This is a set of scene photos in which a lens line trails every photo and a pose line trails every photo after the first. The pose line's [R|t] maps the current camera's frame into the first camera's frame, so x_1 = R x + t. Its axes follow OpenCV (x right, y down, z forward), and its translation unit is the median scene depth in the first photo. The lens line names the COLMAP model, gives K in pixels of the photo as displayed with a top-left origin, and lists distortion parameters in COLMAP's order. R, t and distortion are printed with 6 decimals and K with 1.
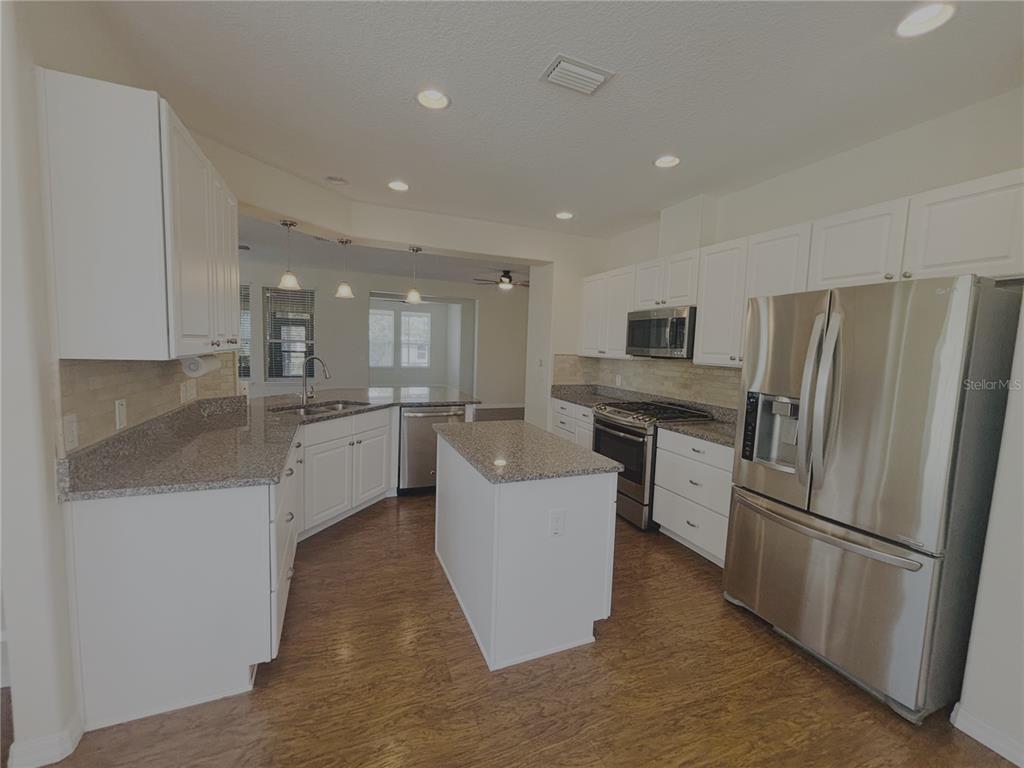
lens RADIAL K [[416.7, 0, 505.4], [0, 416.7, 381.8], [0, 0, 1]] dist [0.004385, -0.001218]
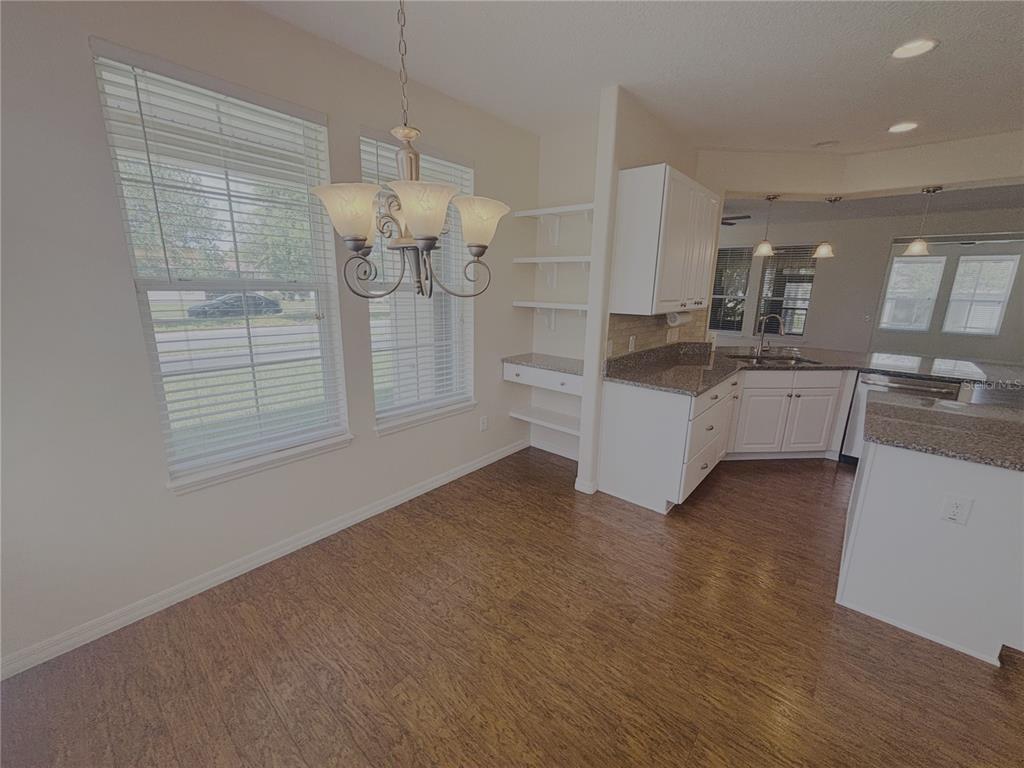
lens RADIAL K [[416.7, 0, 508.1], [0, 416.7, 387.4], [0, 0, 1]] dist [0.004385, -0.001218]
pose [[0.449857, 0.187816, -0.873129, 0.234977], [-0.083086, 0.982199, 0.168470, 0.001405], [0.889228, -0.003242, 0.457454, -0.160918]]
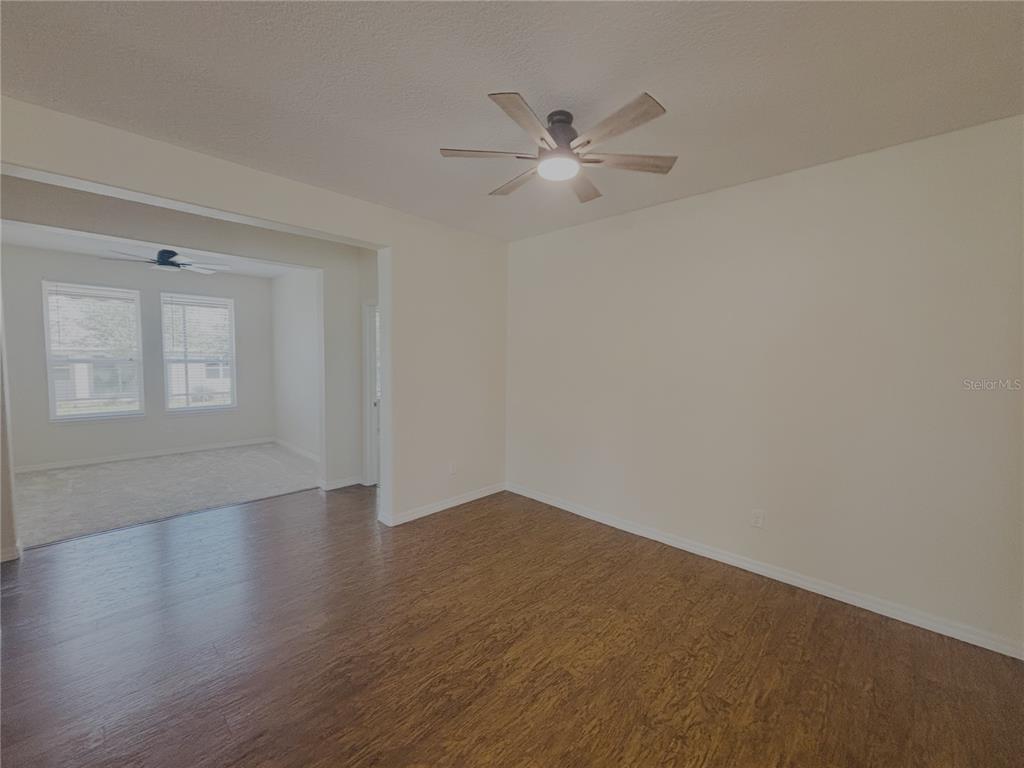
lens RADIAL K [[416.7, 0, 513.8], [0, 416.7, 385.7], [0, 0, 1]] dist [0.004385, -0.001218]
pose [[0.907110, -0.059541, 0.416662, -0.271674], [0.063173, 0.997990, 0.005078, -0.120878], [-0.416127, 0.021715, 0.909047, 1.225505]]
